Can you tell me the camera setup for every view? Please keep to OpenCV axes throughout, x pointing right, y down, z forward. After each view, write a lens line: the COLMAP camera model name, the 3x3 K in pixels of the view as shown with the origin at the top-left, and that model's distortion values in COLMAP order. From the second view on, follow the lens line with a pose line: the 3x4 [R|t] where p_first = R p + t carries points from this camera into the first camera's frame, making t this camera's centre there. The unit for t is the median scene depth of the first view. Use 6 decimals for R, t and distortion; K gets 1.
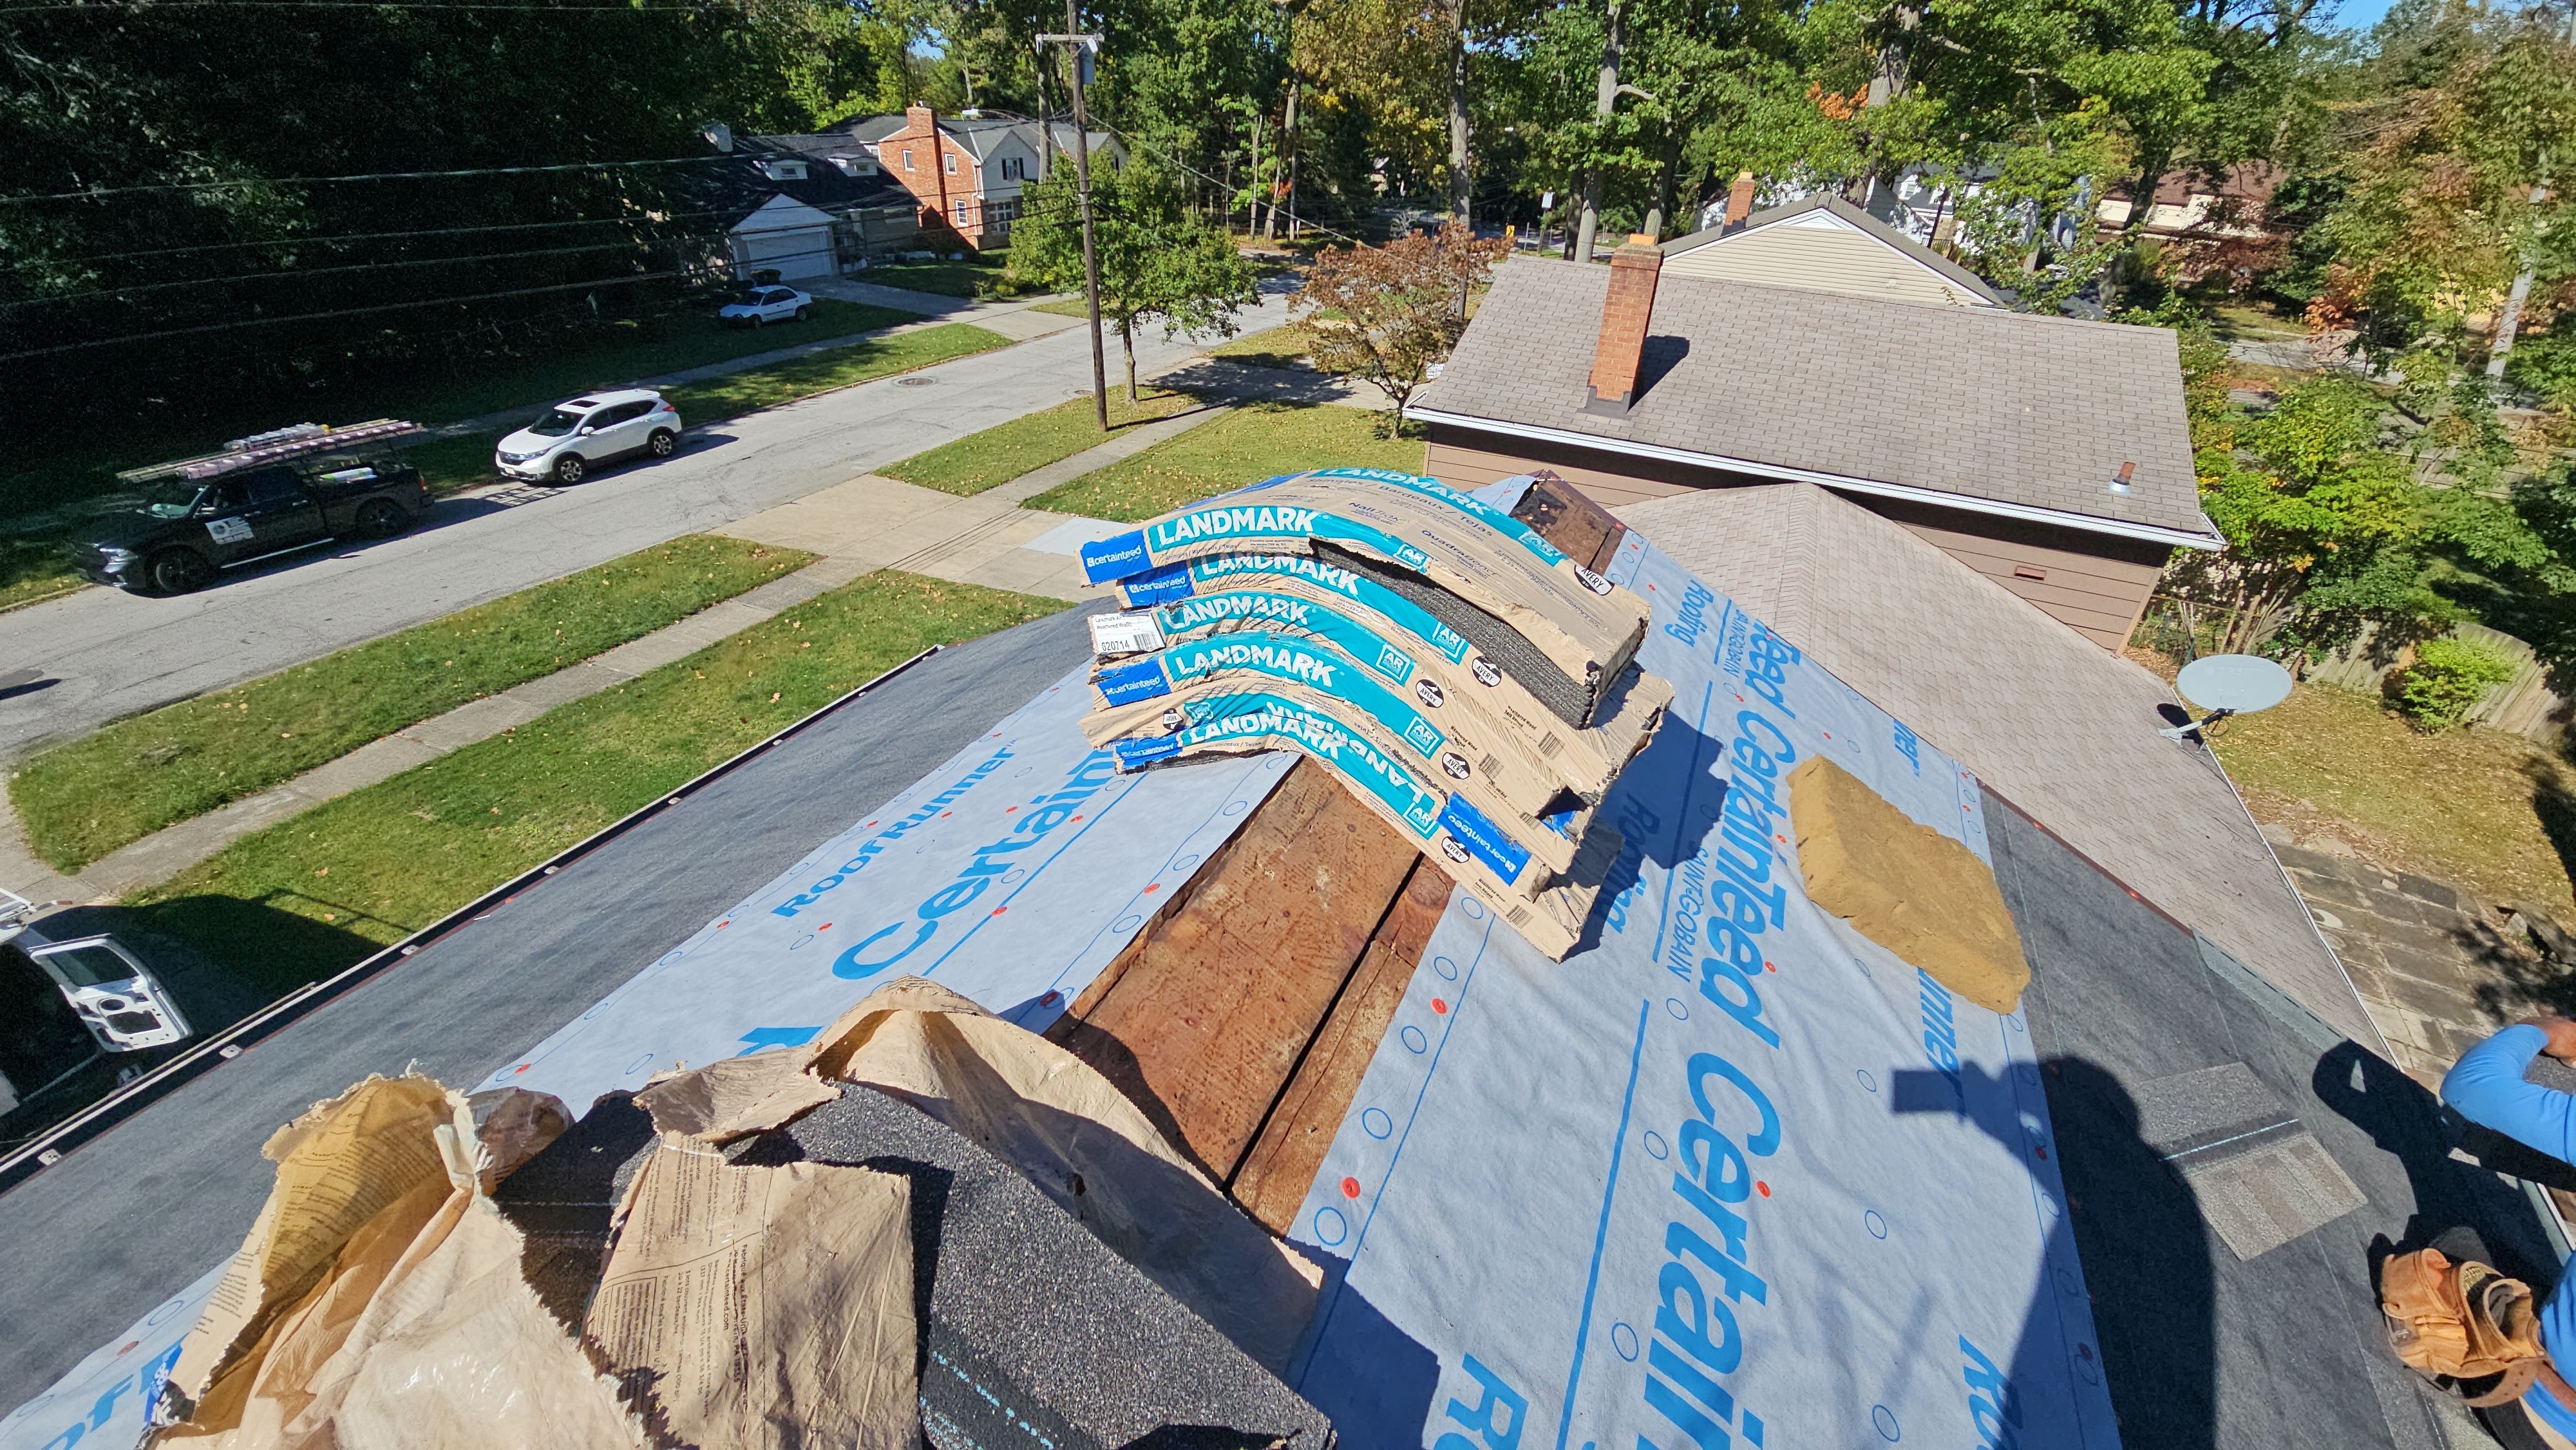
lens RADIAL K [[1054.0, 0, 1288.0], [0, 1054.0, 725.0], [0, 0, 1]] dist [0.027581, -0.012845]
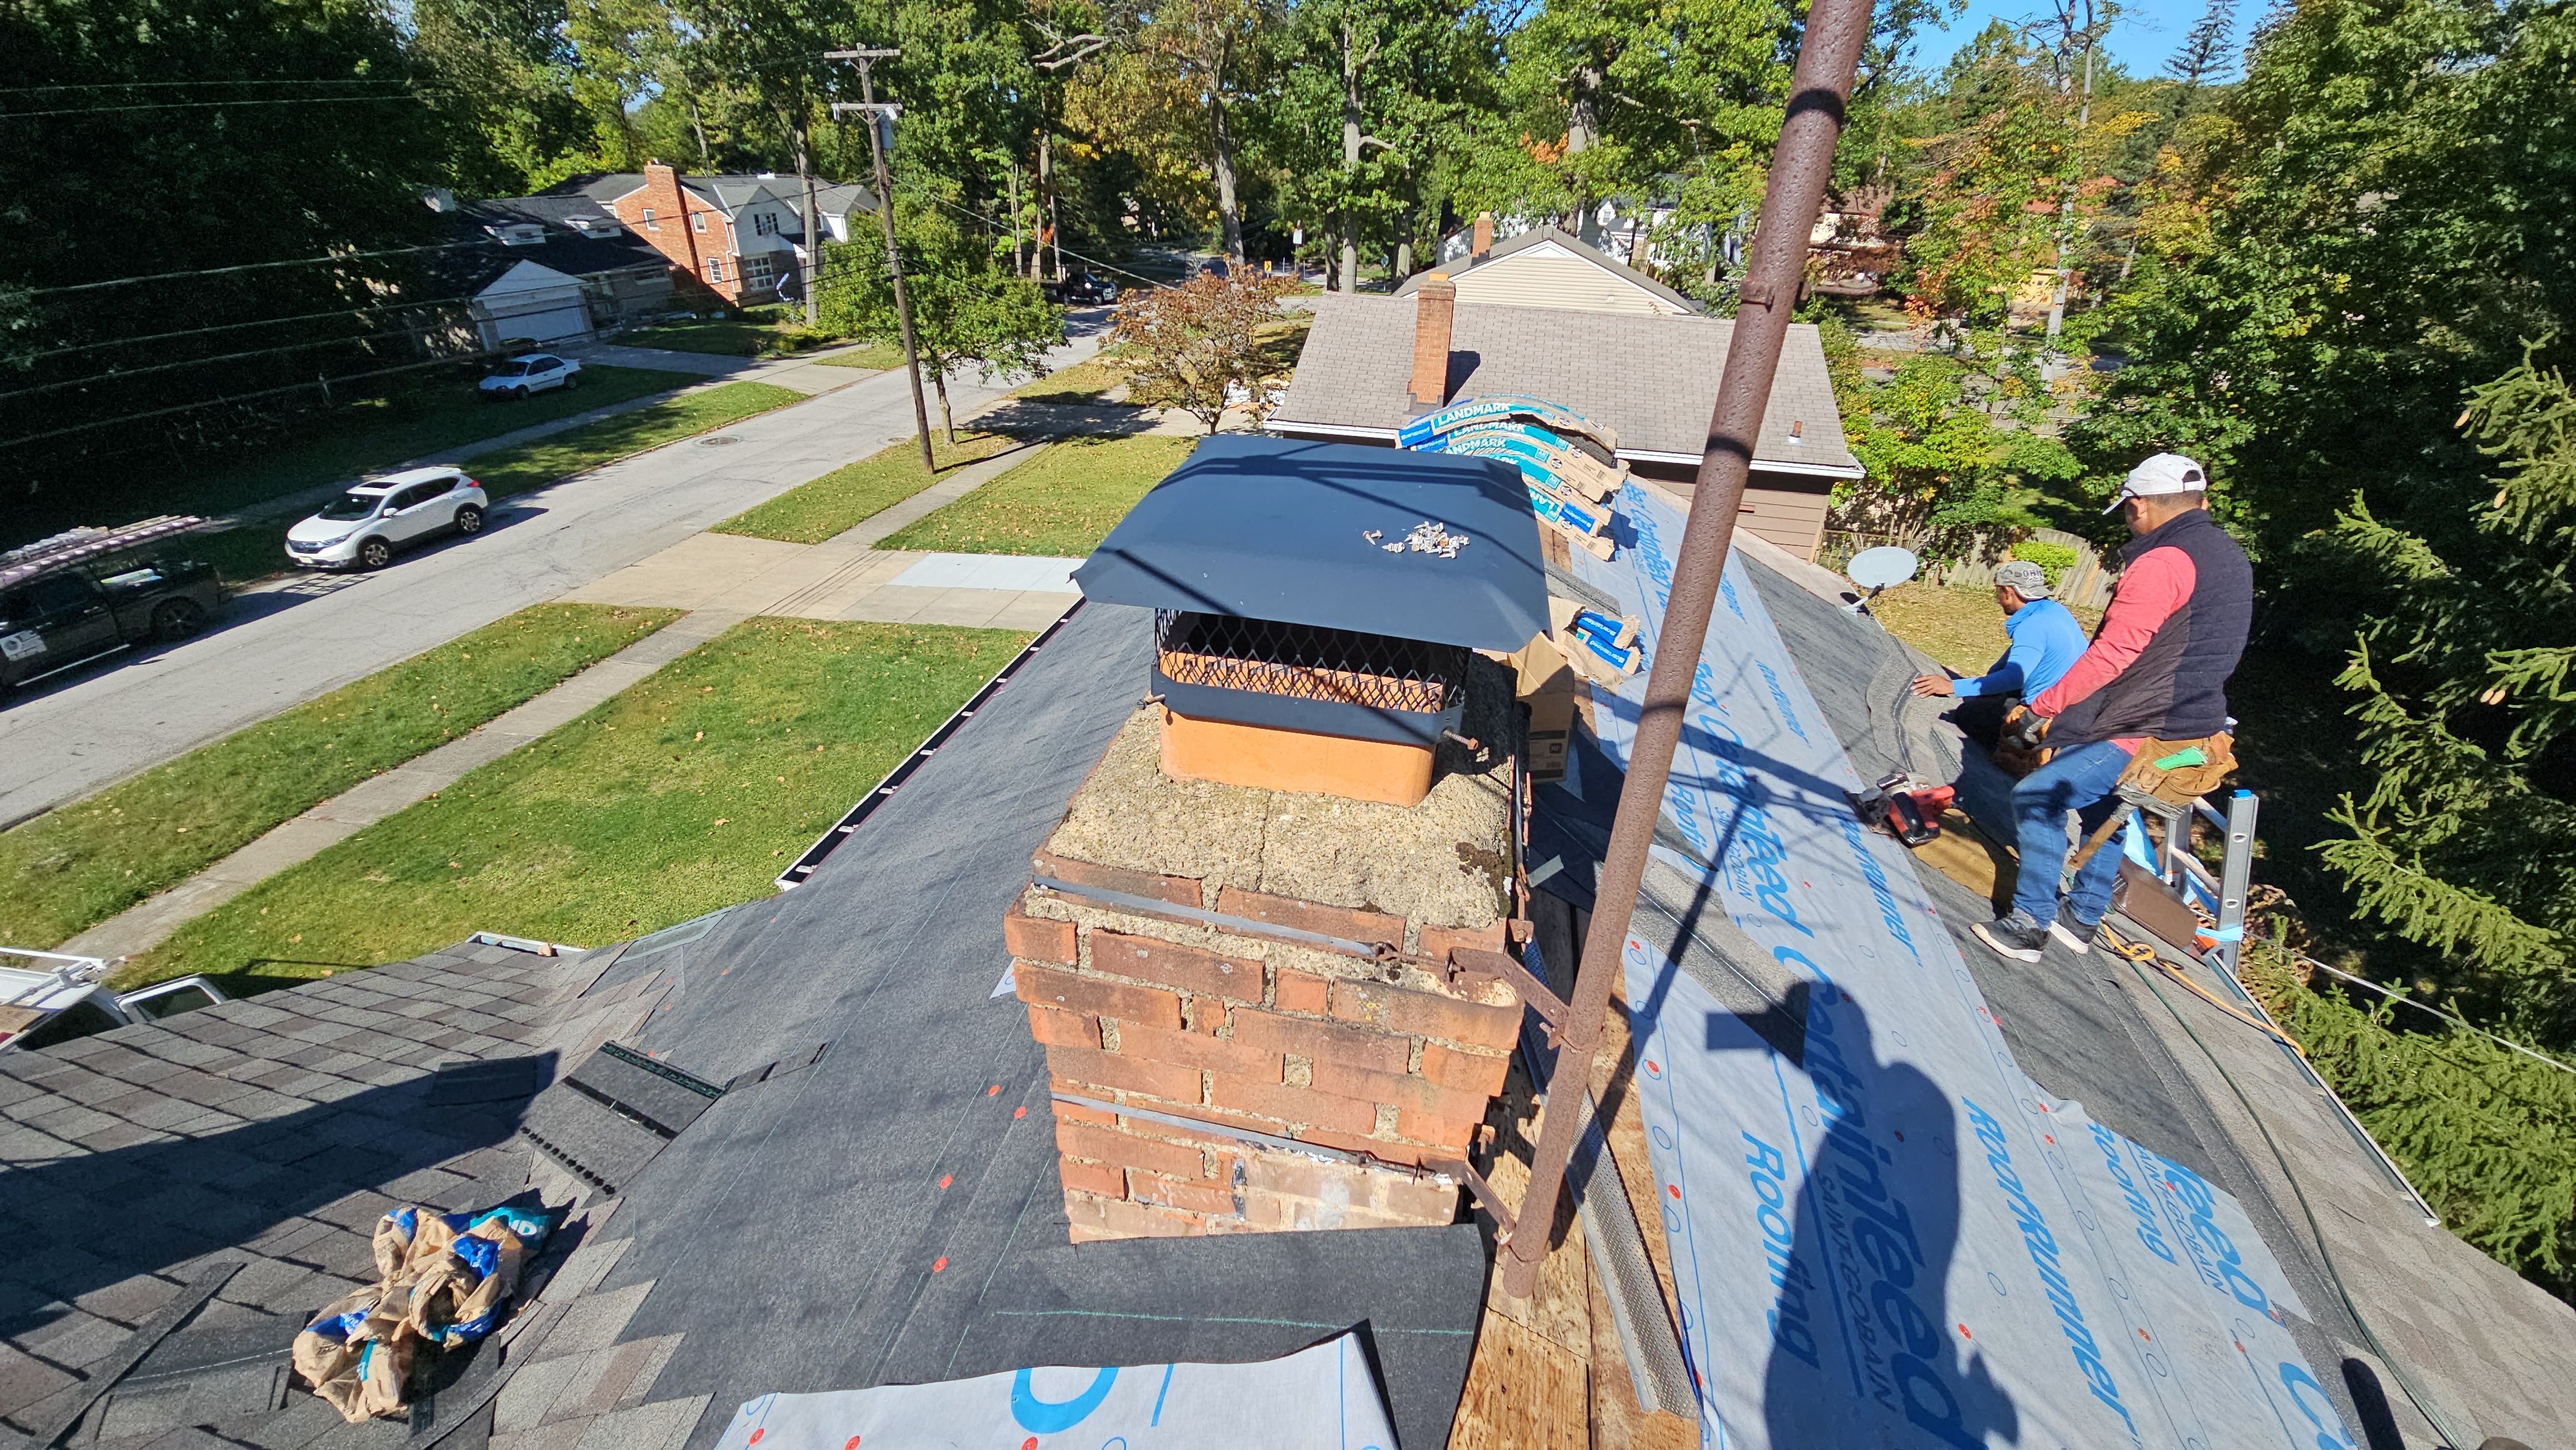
lens RADIAL K [[1054.0, 0, 1288.0], [0, 1054.0, 725.0], [0, 0, 1]] dist [0.027581, -0.012845]
pose [[0.975496, -0.121656, 0.183322, -0.056577], [0.126876, 0.991773, -0.016972, 0.030016], [-0.179749, 0.039816, 0.982906, -0.078490]]
